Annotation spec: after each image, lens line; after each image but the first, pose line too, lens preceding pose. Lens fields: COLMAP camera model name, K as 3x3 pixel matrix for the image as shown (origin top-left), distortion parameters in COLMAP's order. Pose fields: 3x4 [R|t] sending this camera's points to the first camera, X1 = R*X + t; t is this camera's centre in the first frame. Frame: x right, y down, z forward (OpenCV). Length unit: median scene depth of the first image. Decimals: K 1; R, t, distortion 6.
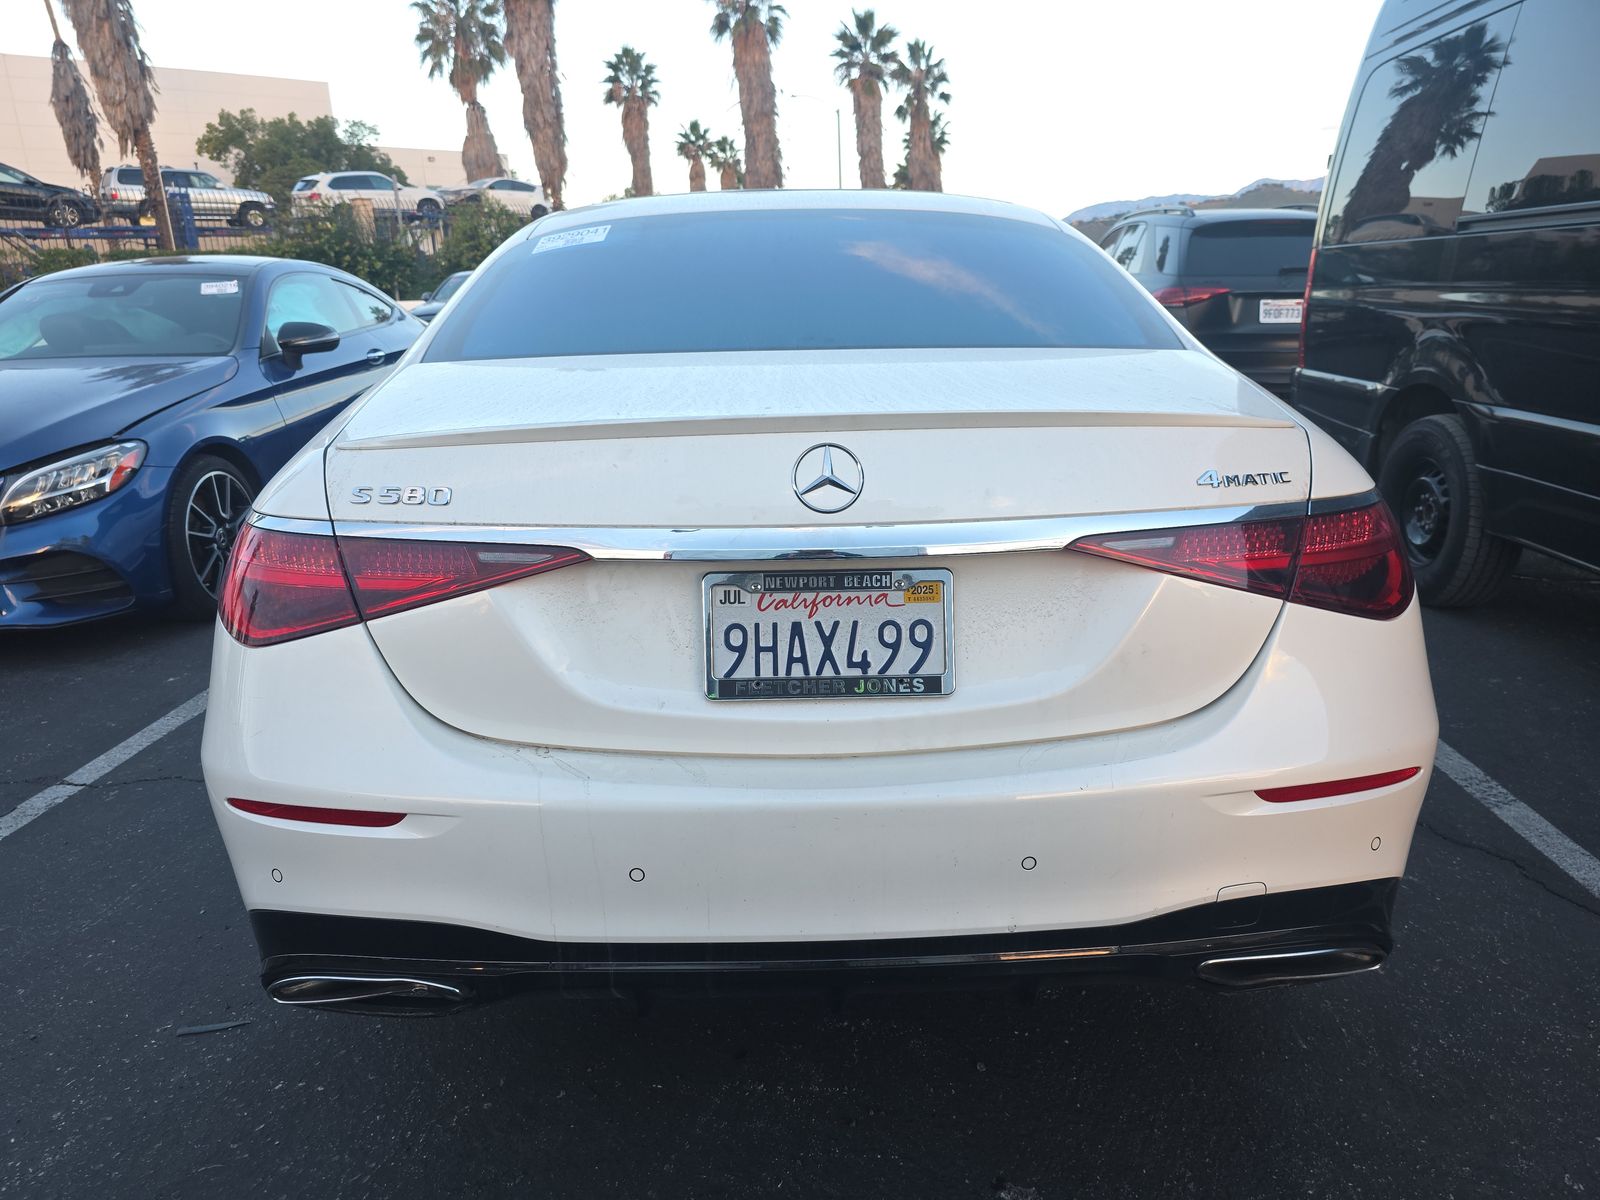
lens RADIAL K [[1110.7, 0, 800.0], [0, 1110.7, 600.0], [0, 0, 1]] dist [0.077448, -0.056869]
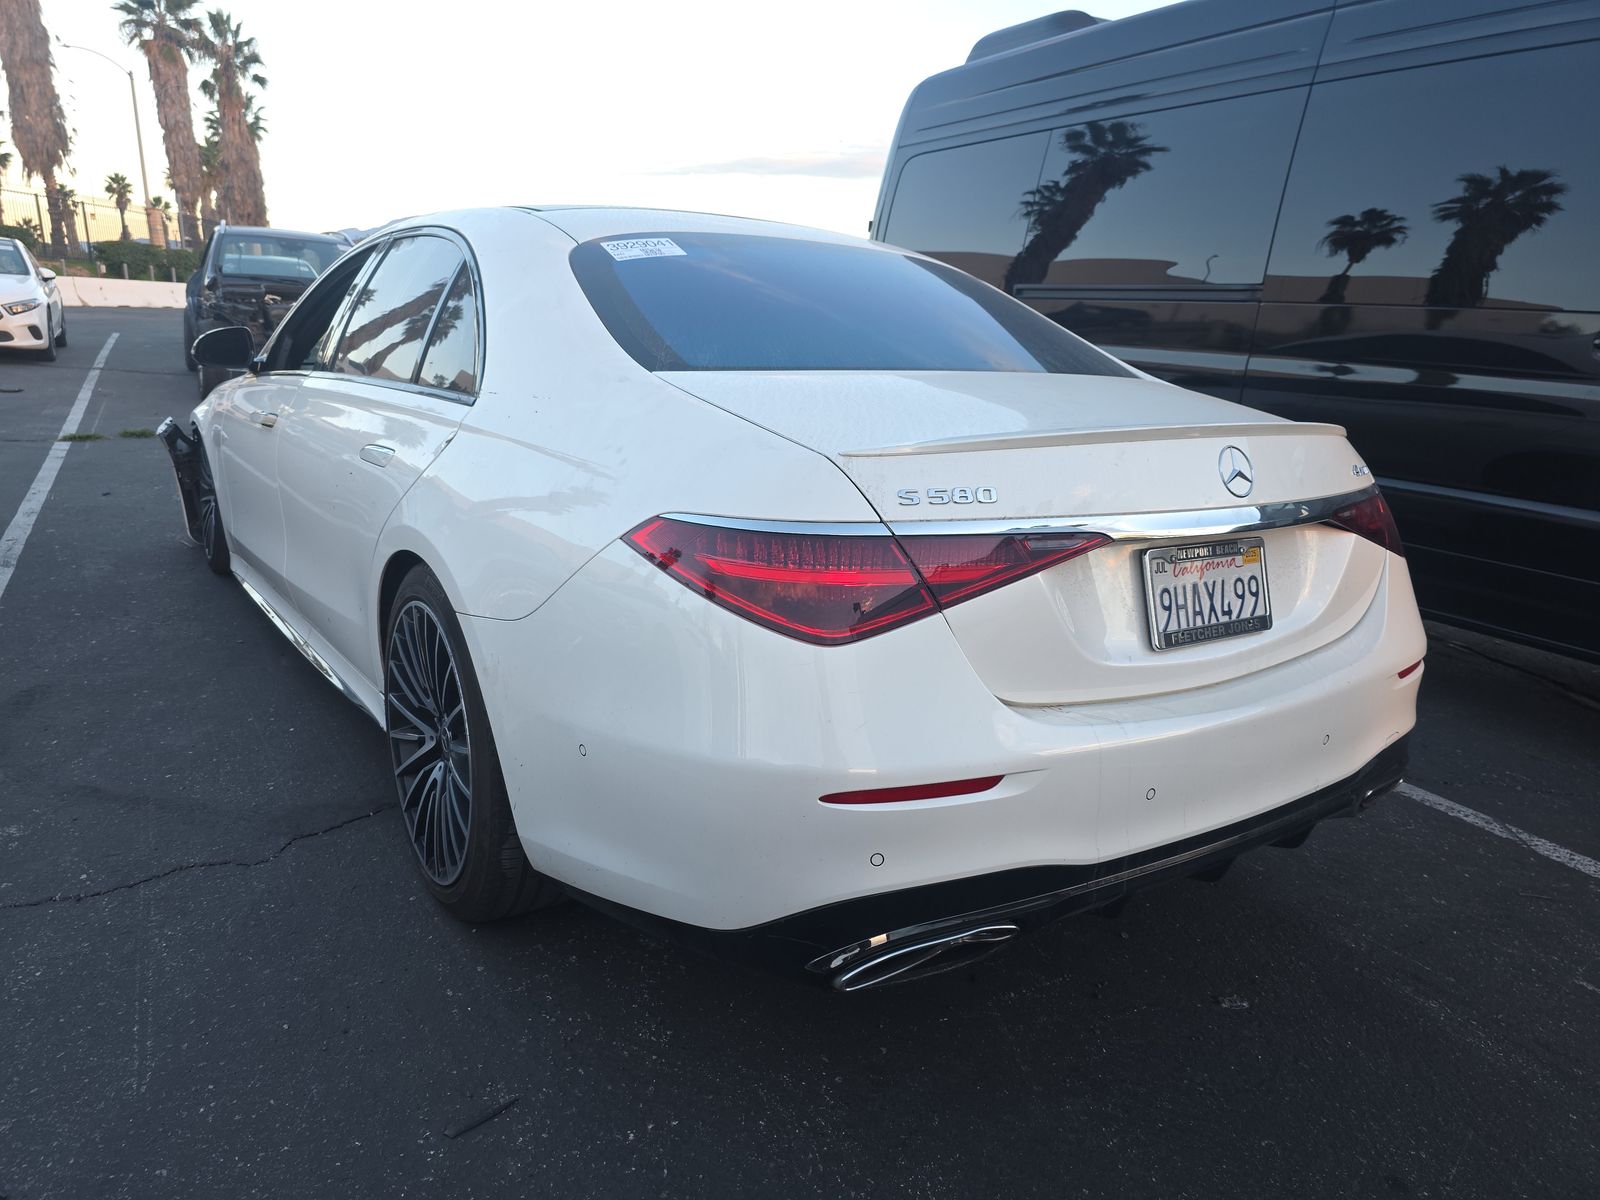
lens RADIAL K [[1105.1, 0, 807.3], [0, 1105.1, 613.8], [0, 0, 1]] dist [0.045989, -0.029978]
pose [[0.831275, -0.085202, 0.549293, -1.066837], [0.084977, 0.996046, 0.025899, -0.016928], [-0.549327, 0.025148, 0.835229, 0.163285]]
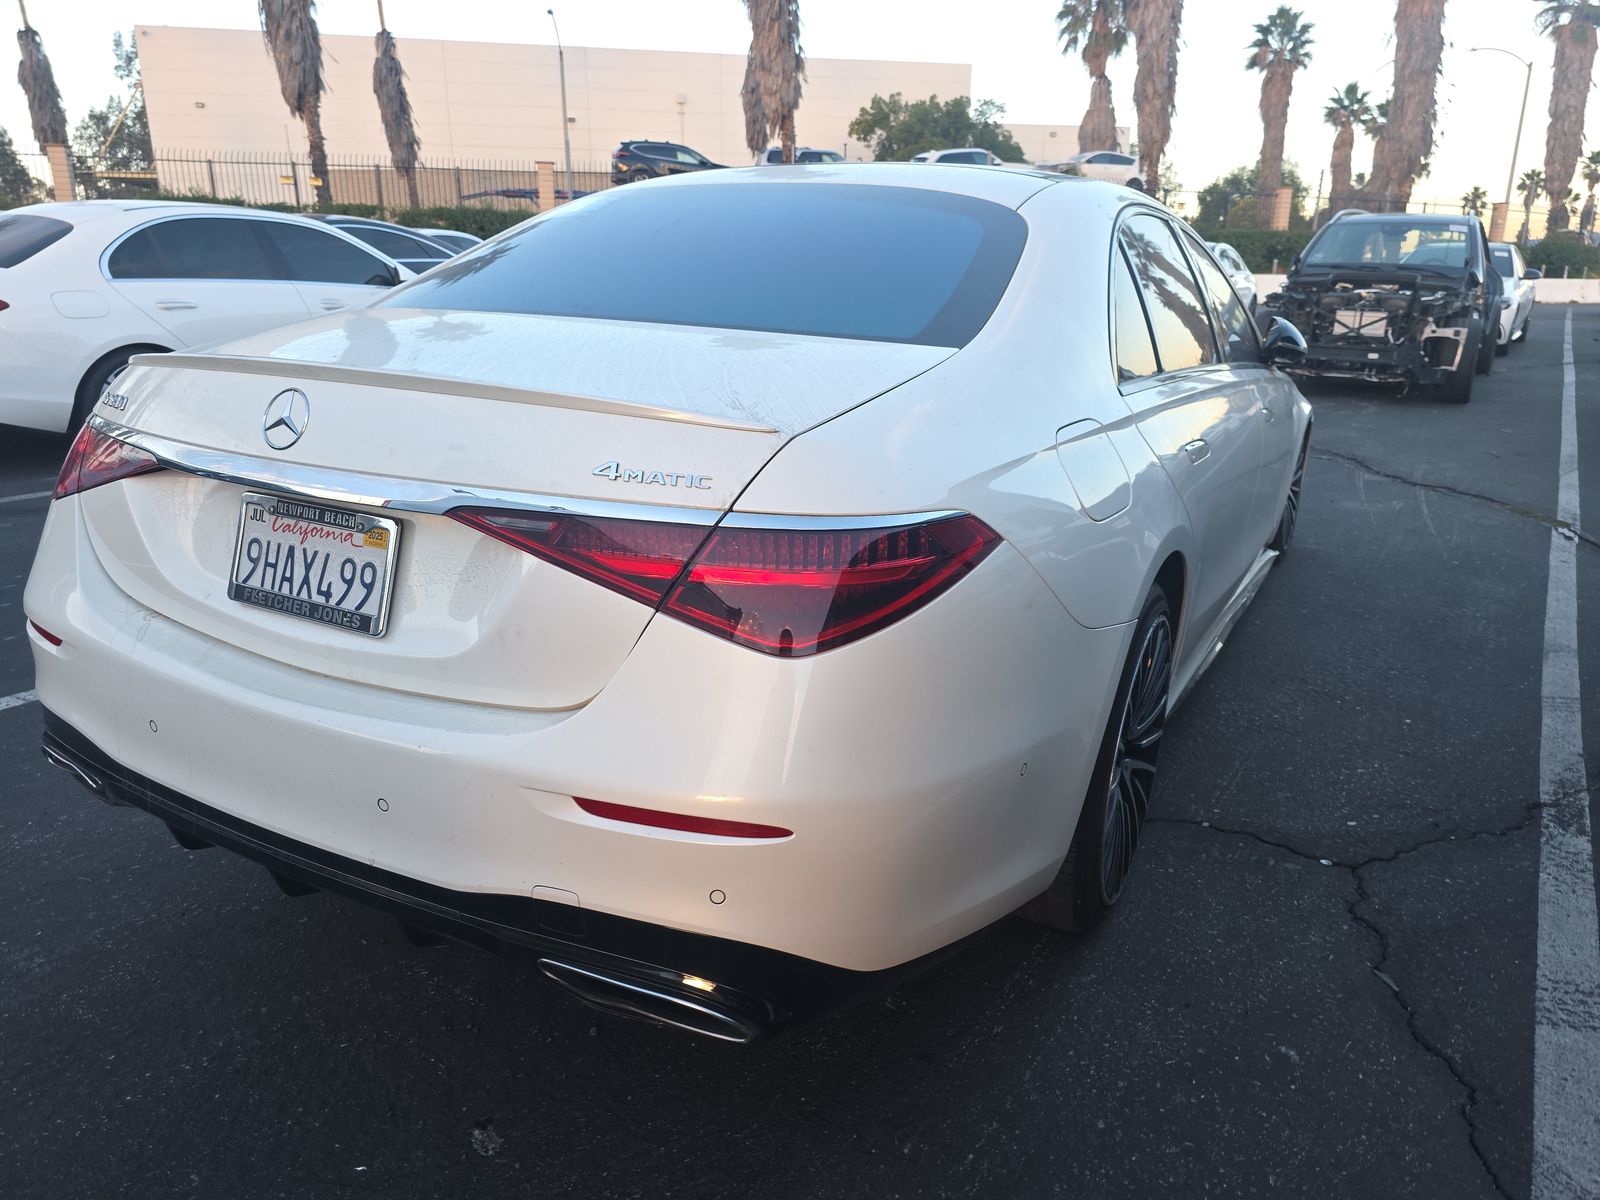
lens RADIAL K [[1107.9, 0, 800.0], [0, 1107.9, 600.0], [0, 0, 1]] dist [0.051461, -0.033248]
pose [[0.860483, 0.186072, -0.474286, 0.959496], [-0.175377, 0.982208, 0.067158, -0.089860], [0.478343, 0.025391, 0.877806, 0.249643]]
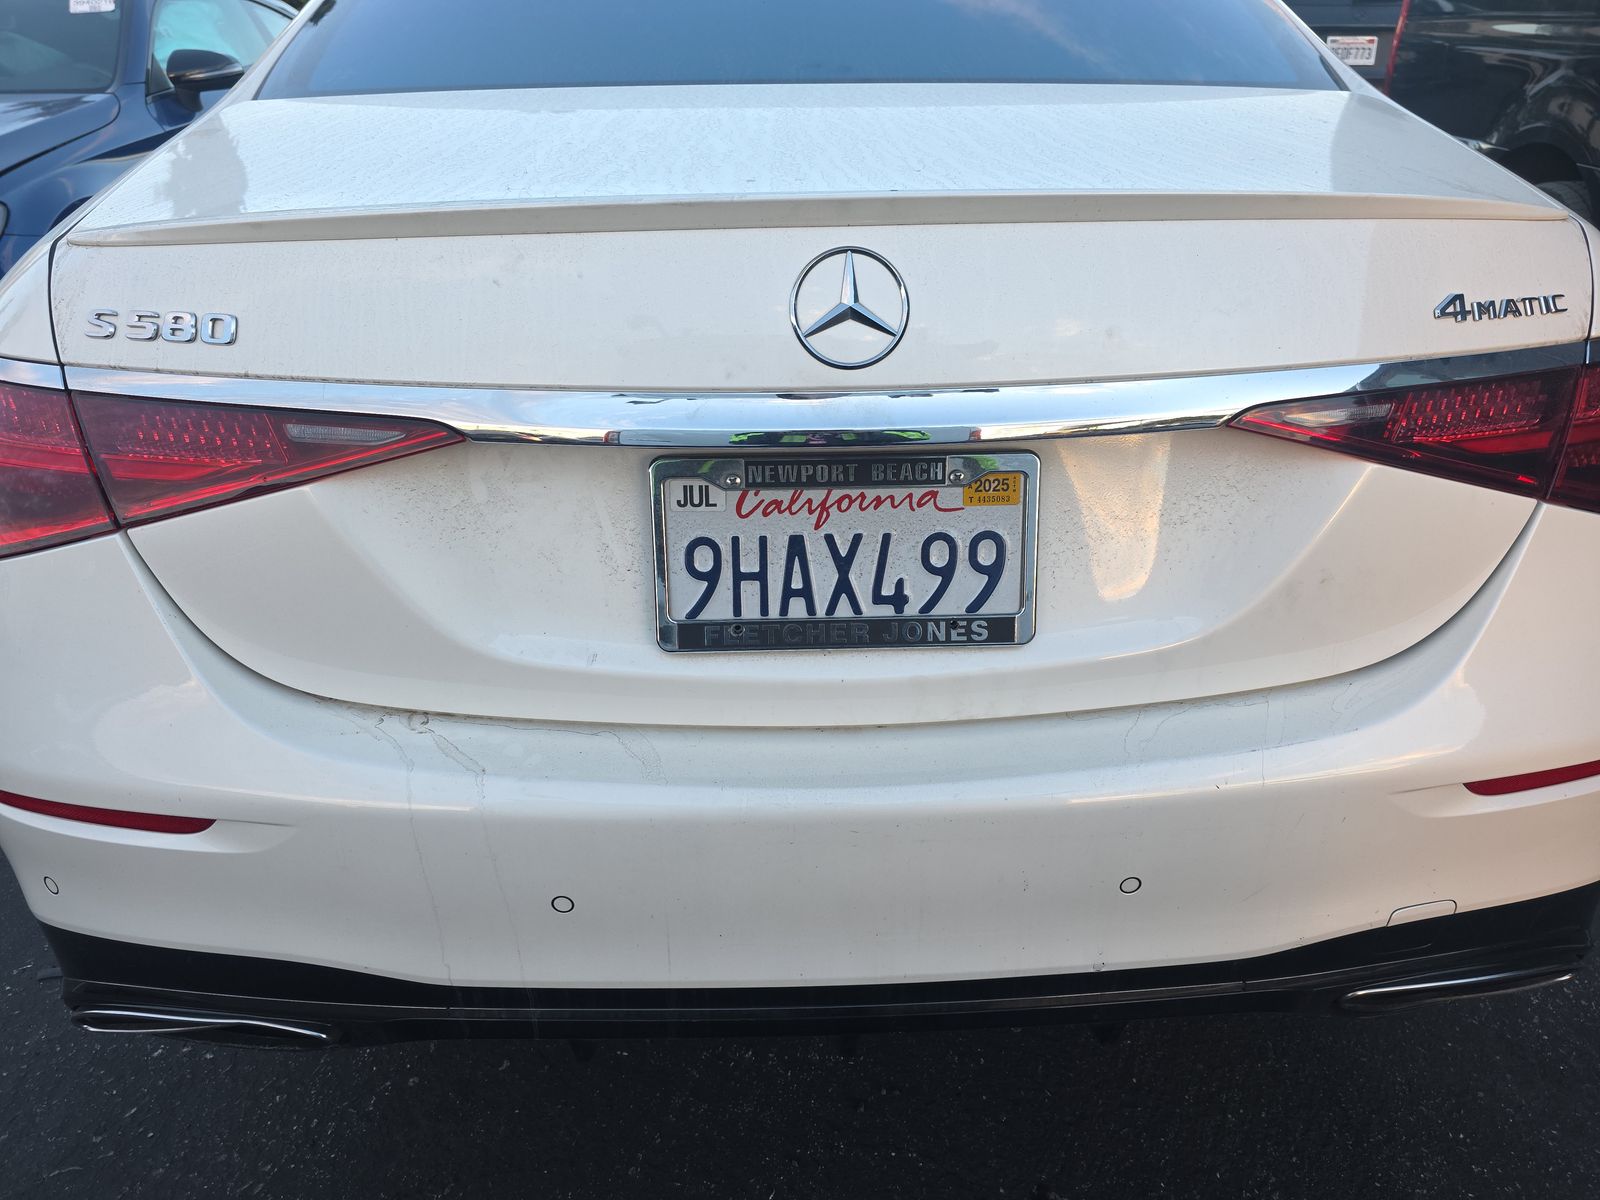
lens RADIAL K [[1105.1, 0, 807.3], [0, 1105.1, 613.8], [0, 0, 1]] dist [0.045989, -0.029978]
pose [[0.999906, 0.003941, 0.013147, -0.004935], [-0.006656, 0.976952, 0.213357, -0.071266], [-0.012004, -0.213425, 0.976886, 0.350799]]
